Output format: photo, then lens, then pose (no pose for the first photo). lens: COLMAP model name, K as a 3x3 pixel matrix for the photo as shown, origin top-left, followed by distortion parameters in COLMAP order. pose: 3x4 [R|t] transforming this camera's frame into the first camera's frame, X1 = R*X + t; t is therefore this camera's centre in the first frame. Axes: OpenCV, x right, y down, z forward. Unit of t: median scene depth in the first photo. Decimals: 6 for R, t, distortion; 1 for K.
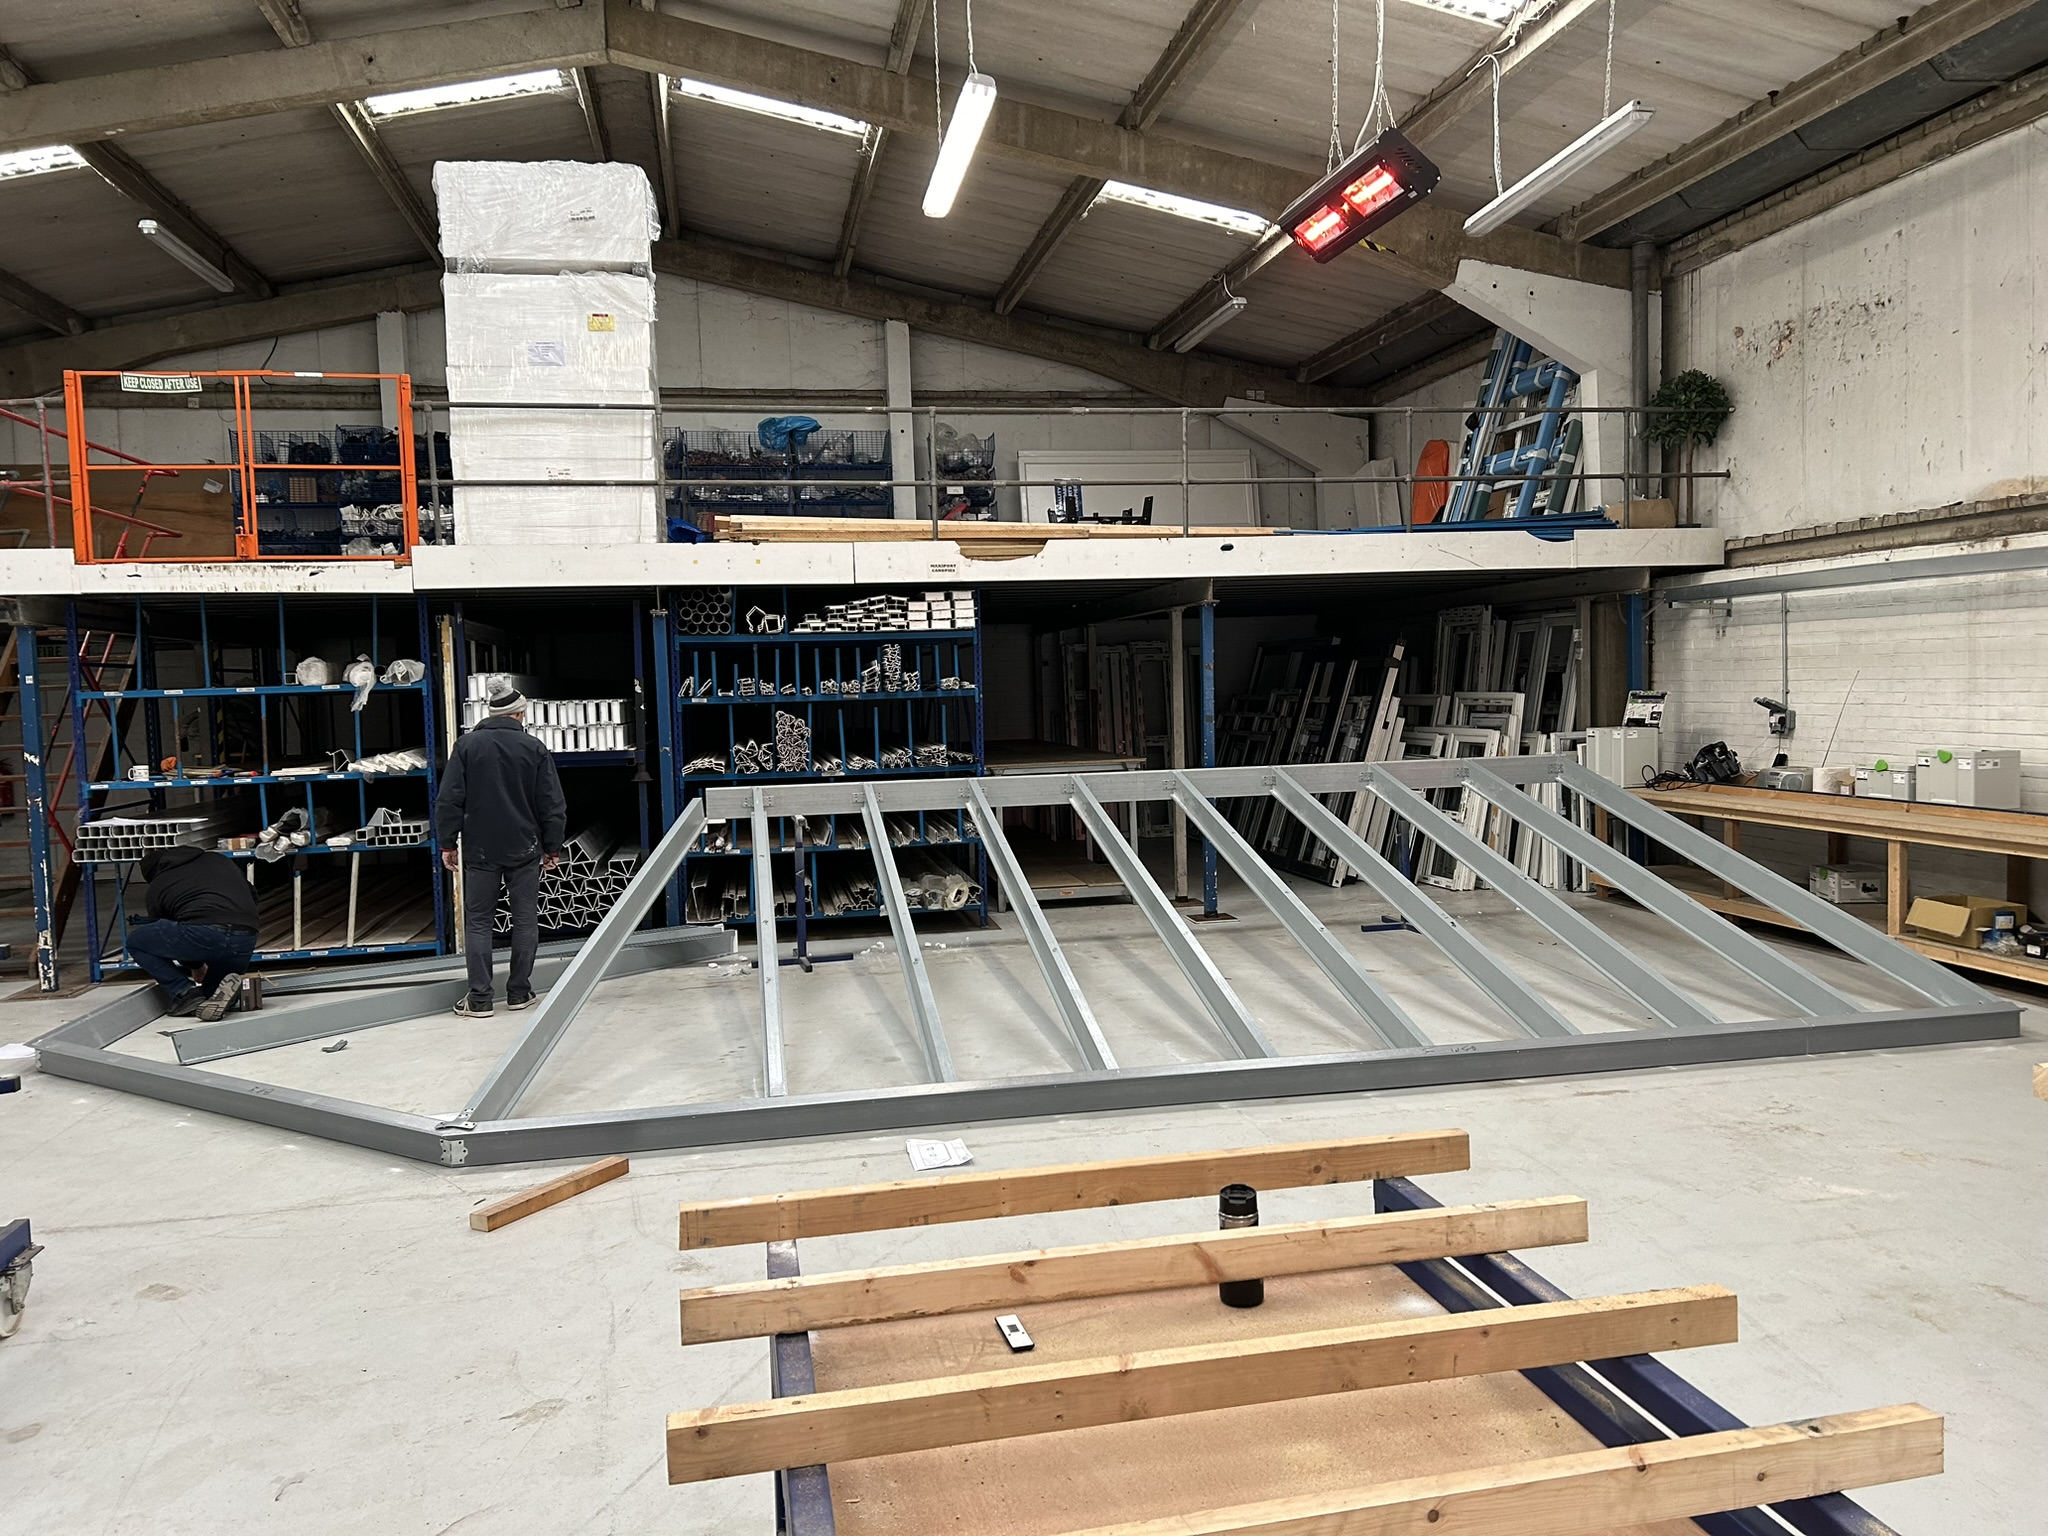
lens RADIAL K [[1553.9, 0, 1033.0], [0, 1553.9, 776.8], [0, 0, 1]] dist [0.034646, -0.030948]
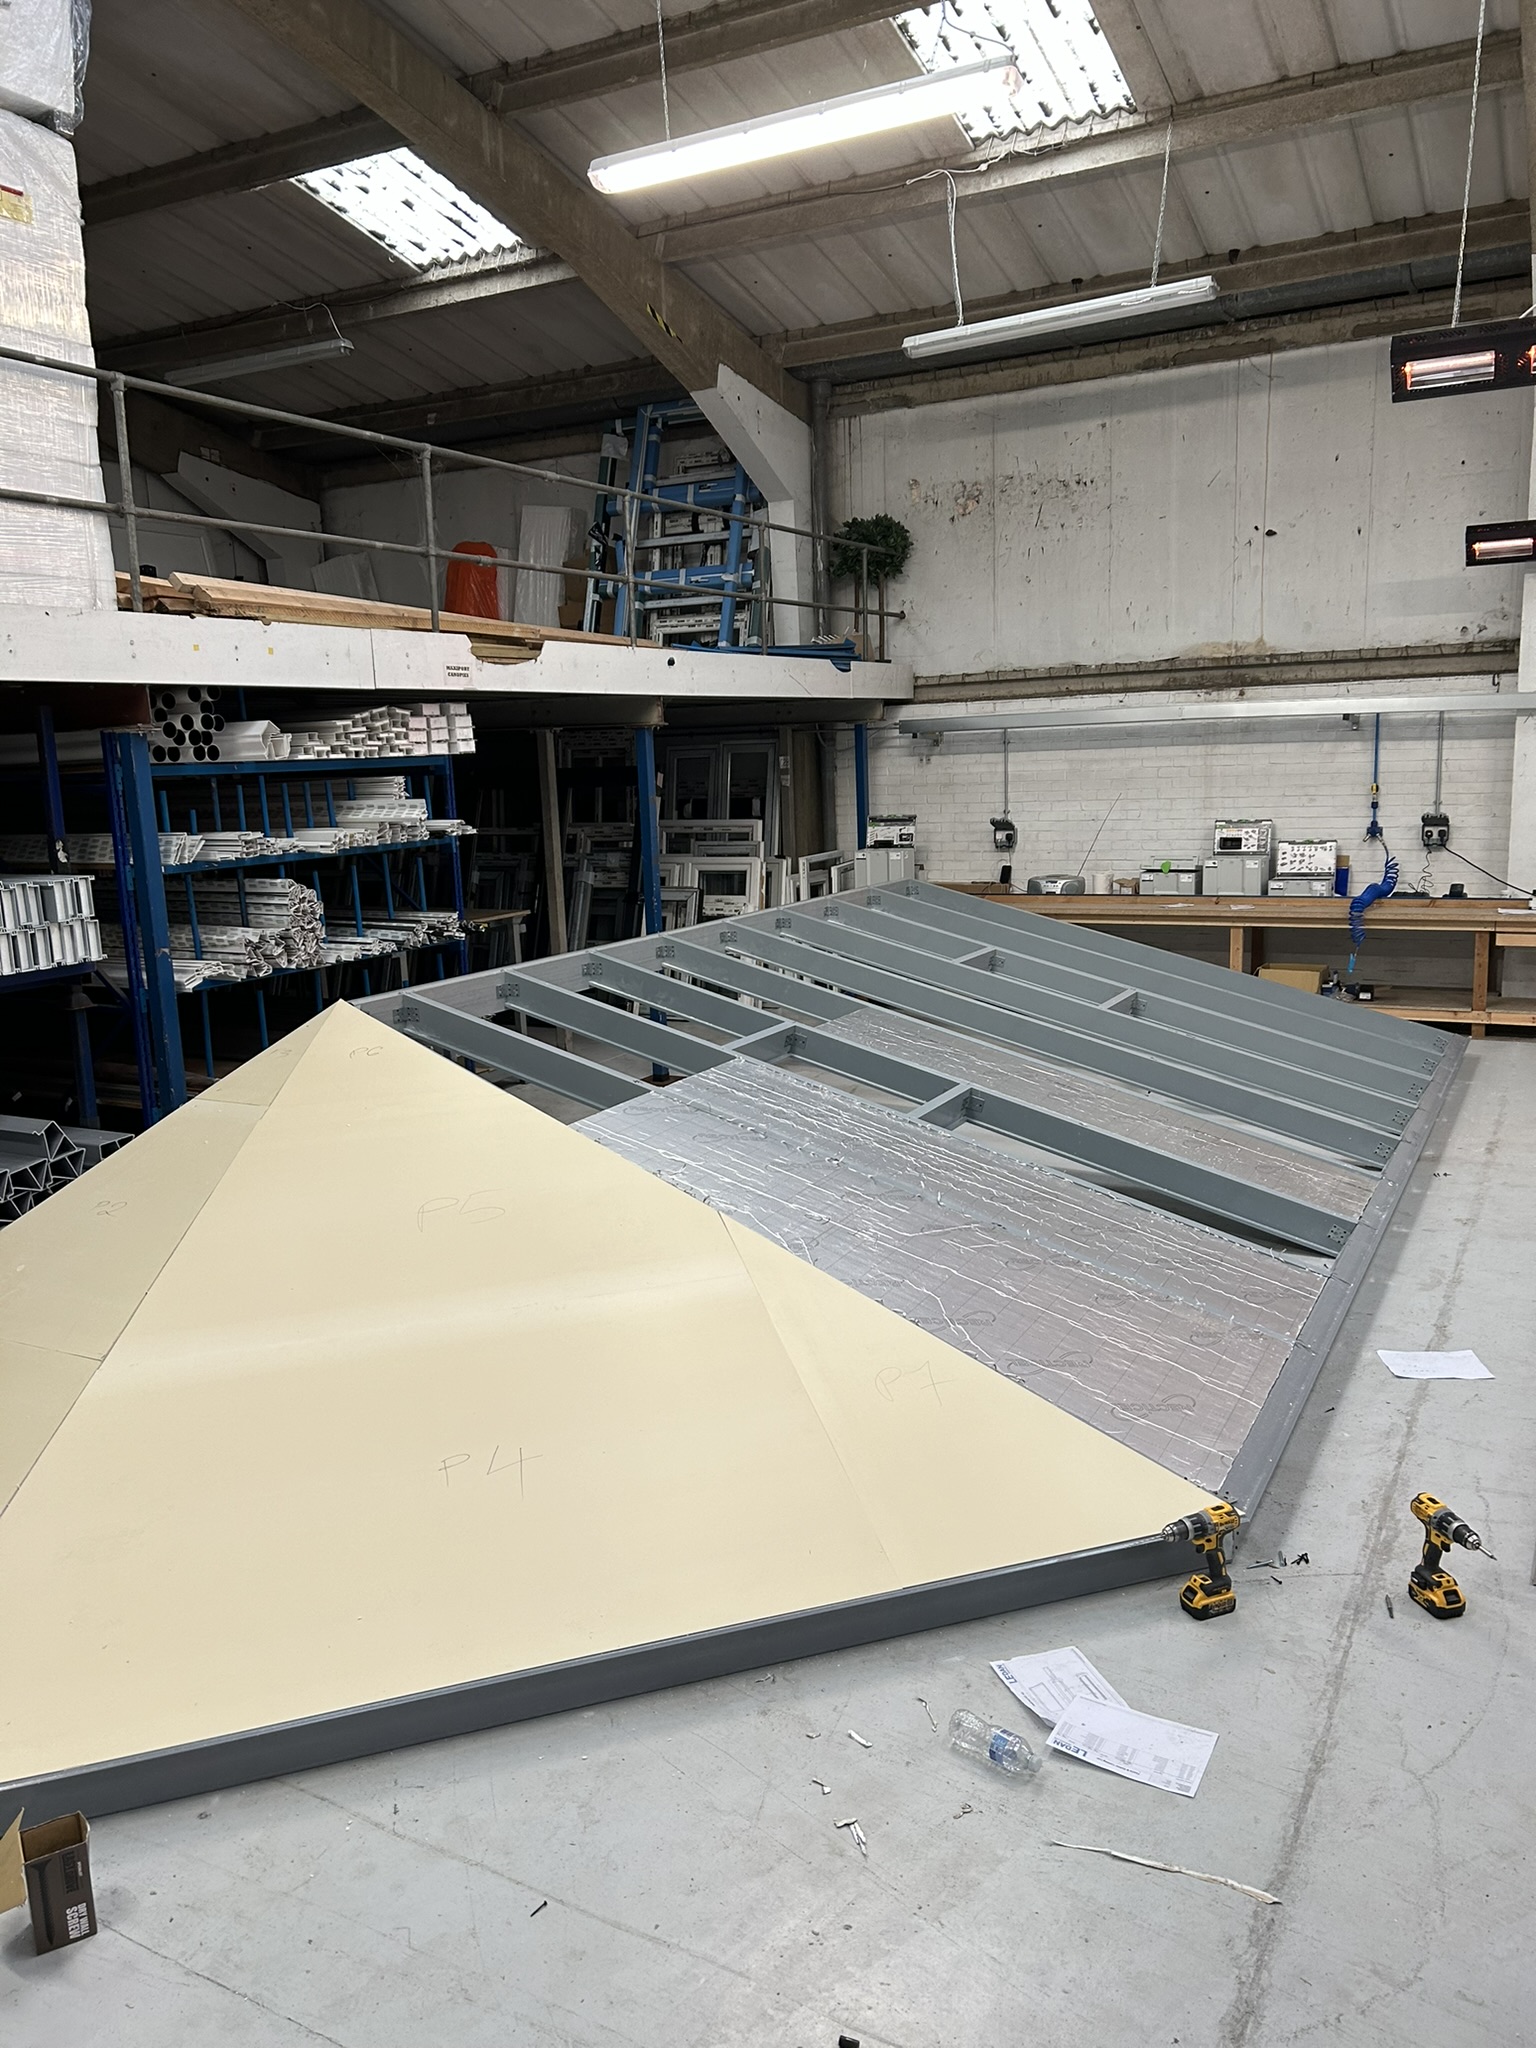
lens RADIAL K [[1553.9, 0, 781.4], [0, 1553.9, 1029.3], [0, 0, 1]] dist [0.034646, -0.030948]
pose [[0.616520, -0.134510, 0.775765, -0.555013], [0.067049, 0.990689, 0.118491, -0.043005], [-0.784480, -0.021038, 0.619798, 0.413169]]
